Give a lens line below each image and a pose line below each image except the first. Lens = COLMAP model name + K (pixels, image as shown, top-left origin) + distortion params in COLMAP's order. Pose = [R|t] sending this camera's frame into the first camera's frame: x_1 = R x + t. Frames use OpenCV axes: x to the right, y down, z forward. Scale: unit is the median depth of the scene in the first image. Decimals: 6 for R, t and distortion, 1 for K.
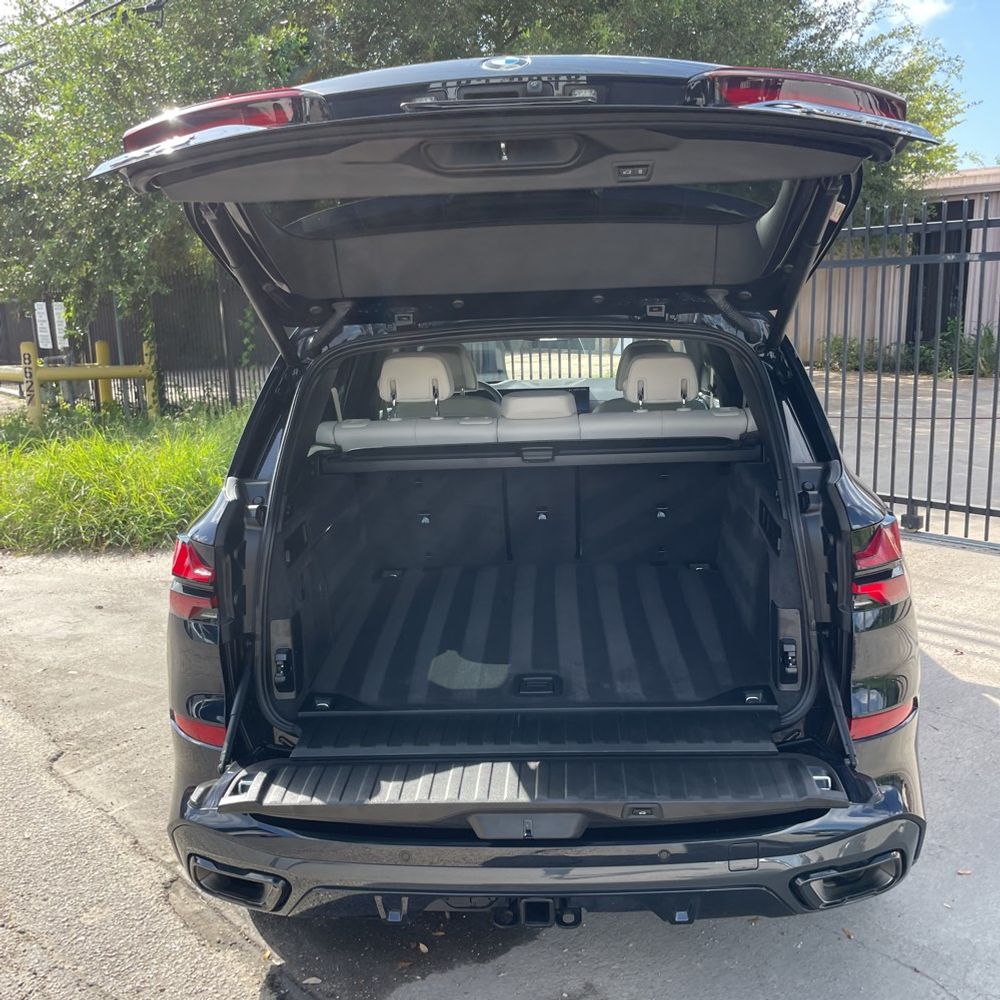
lens RADIAL K [[1029.5, 0, 503.2], [0, 1029.5, 488.9], [0, 0, 1]] dist [0.067988, -0.078115]
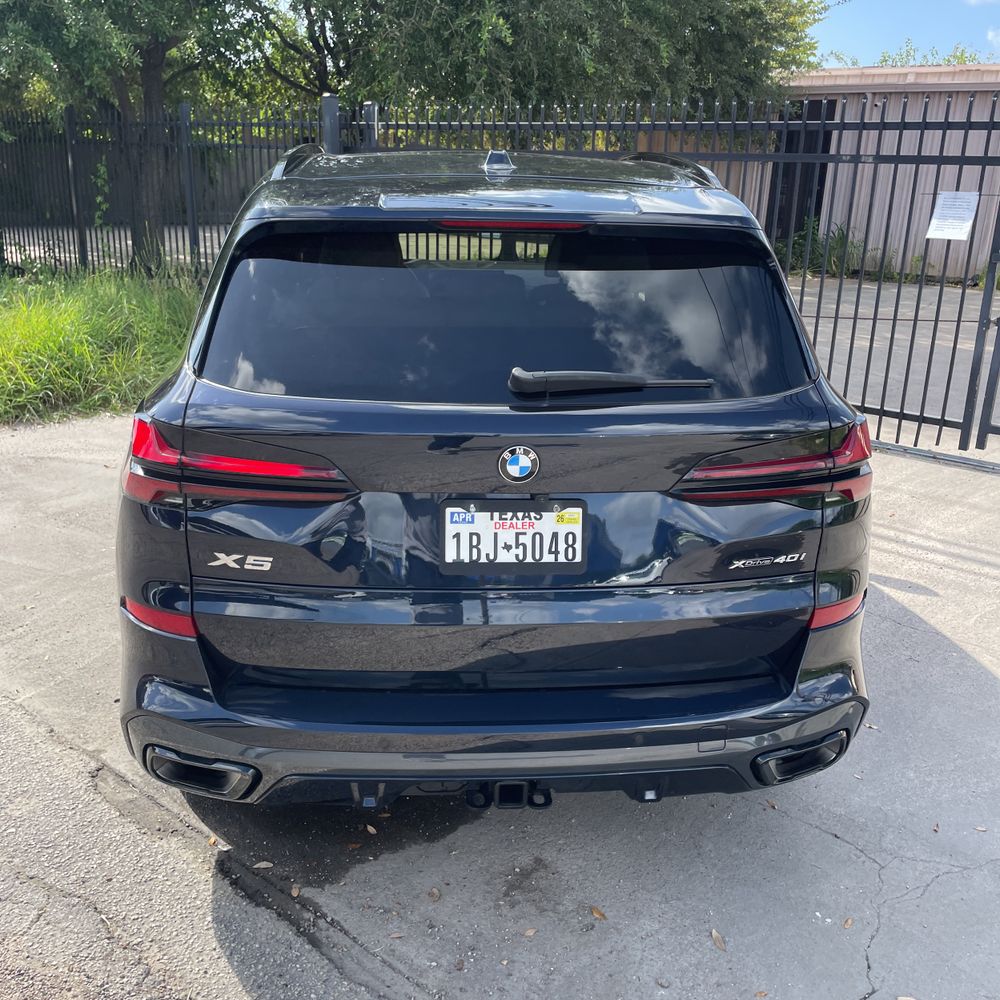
lens RADIAL K [[1034.5, 0, 499.5], [0, 1034.5, 471.4], [0, 0, 1]] dist [0.075418, -0.100843]
pose [[0.989646, 0.020575, 0.142045, -0.104217], [-0.034069, 0.995062, 0.093225, -0.001757], [-0.139425, -0.097099, 0.985460, 0.021775]]
